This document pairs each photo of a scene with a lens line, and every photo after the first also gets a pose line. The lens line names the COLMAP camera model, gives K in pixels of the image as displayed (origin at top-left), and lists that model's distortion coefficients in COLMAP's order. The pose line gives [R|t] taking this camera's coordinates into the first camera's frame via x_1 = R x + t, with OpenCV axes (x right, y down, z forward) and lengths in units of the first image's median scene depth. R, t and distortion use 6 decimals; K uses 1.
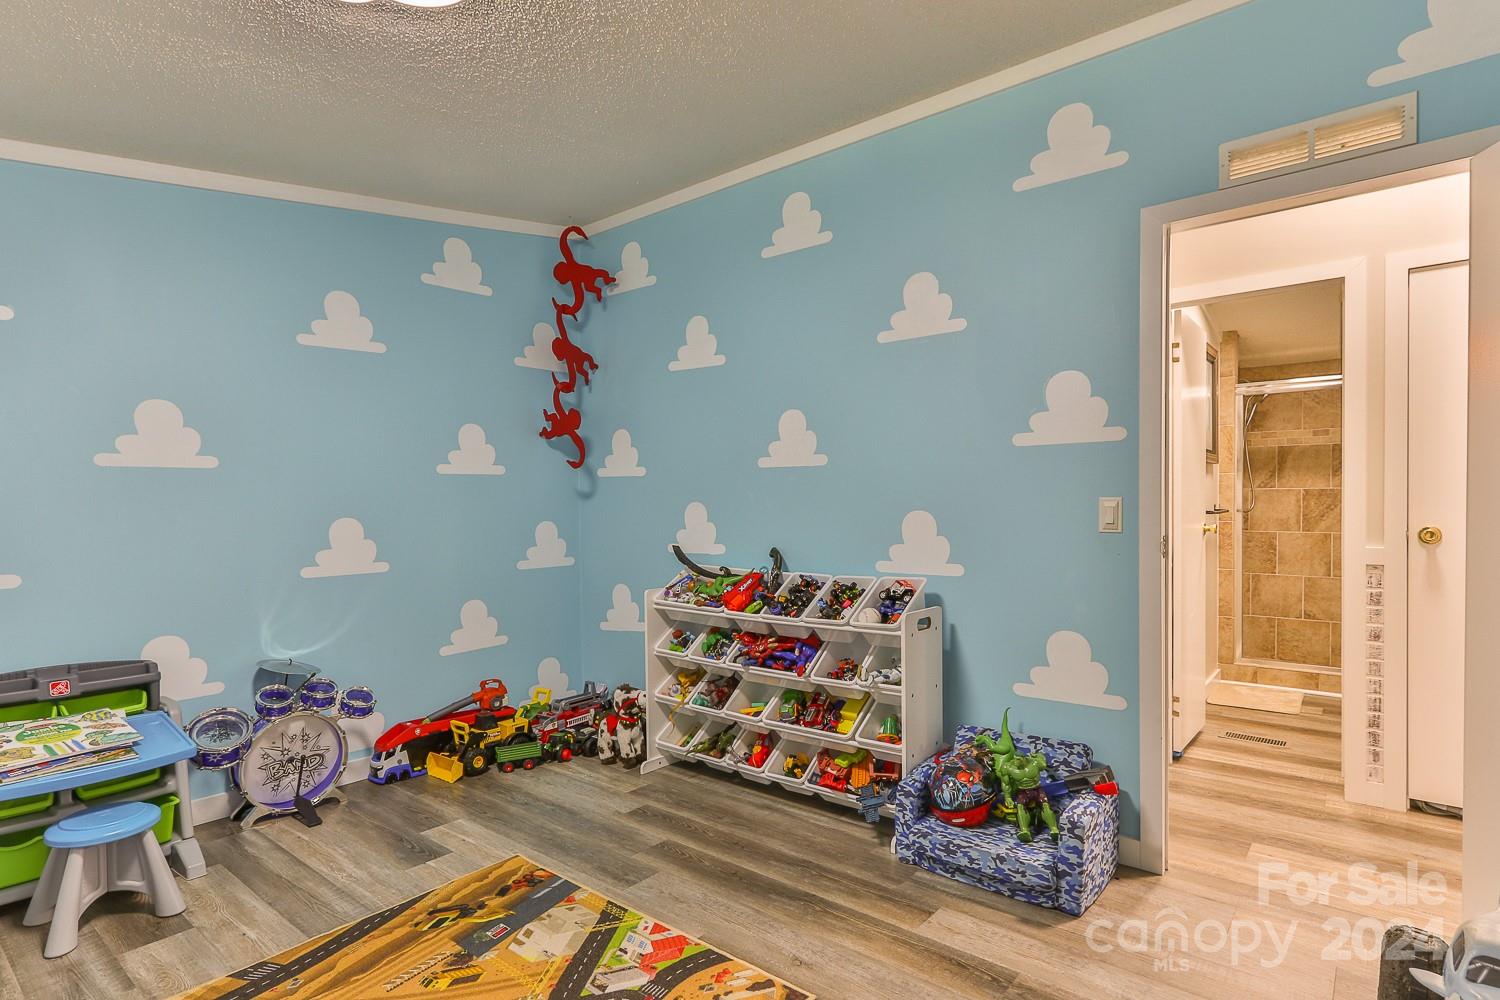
lens RADIAL K [[770.1, 0, 730.9], [0, 770.1, 504.8], [0, 0, 1]] dist [0.000785, 0.000264]
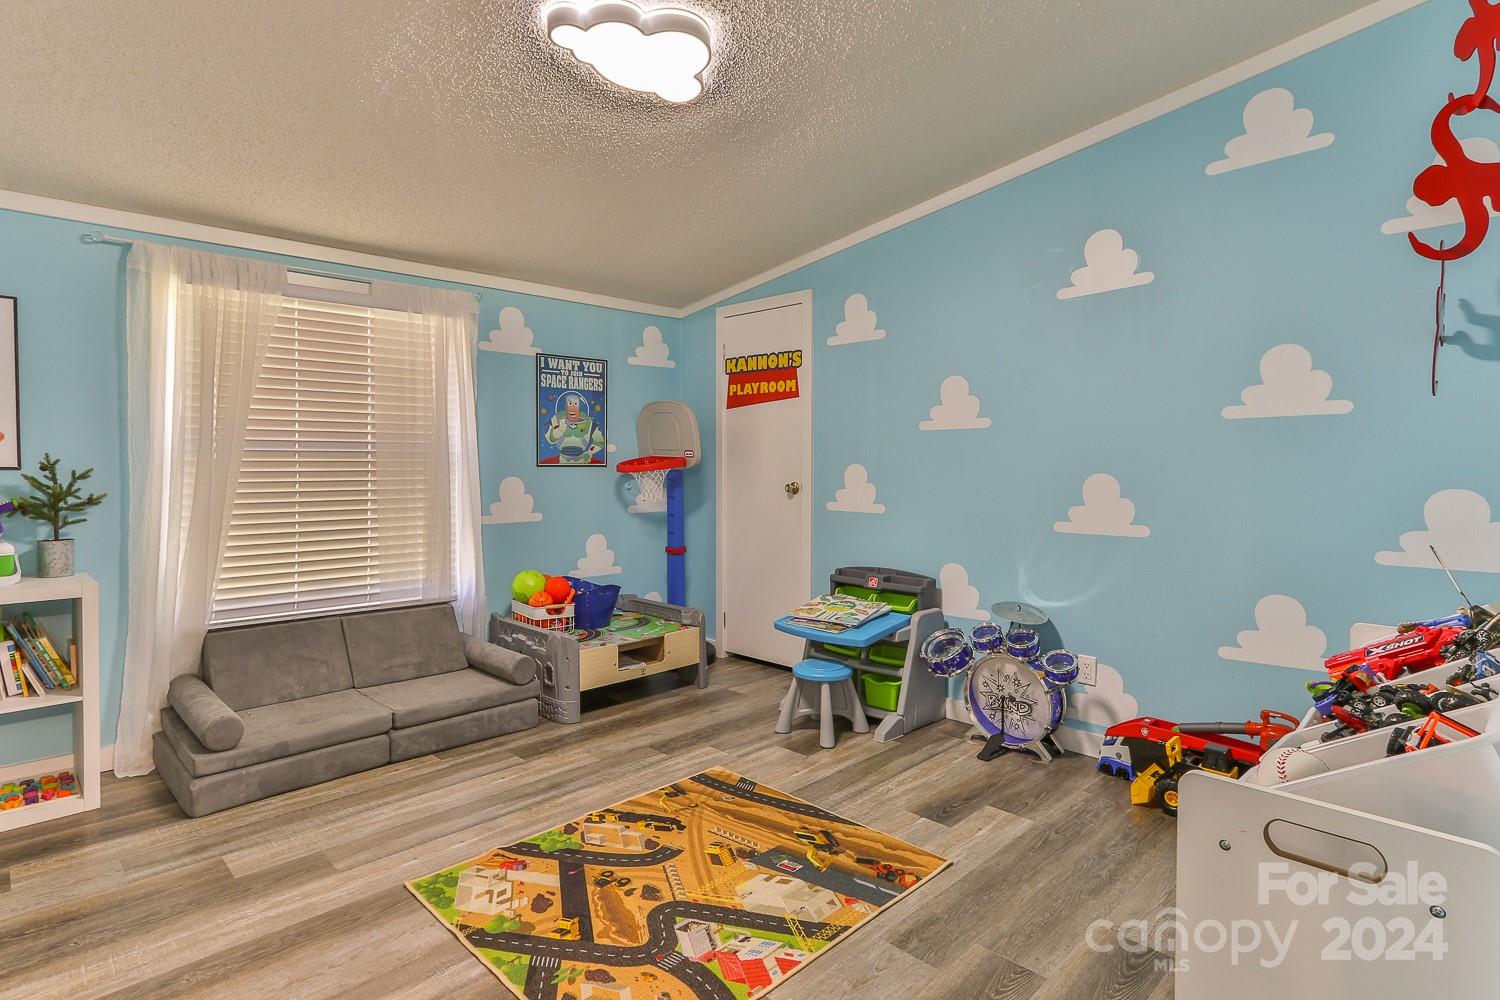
lens RADIAL K [[789.1, 0, 748.6], [0, 789.1, 486.3], [0, 0, 1]] dist [-0.001235, -0.000441]
pose [[-0.096367, 0.043941, -0.994375, 0.828730], [0.001940, 0.999031, 0.043959, -0.017174], [0.995344, 0.002307, -0.096359, 1.143985]]
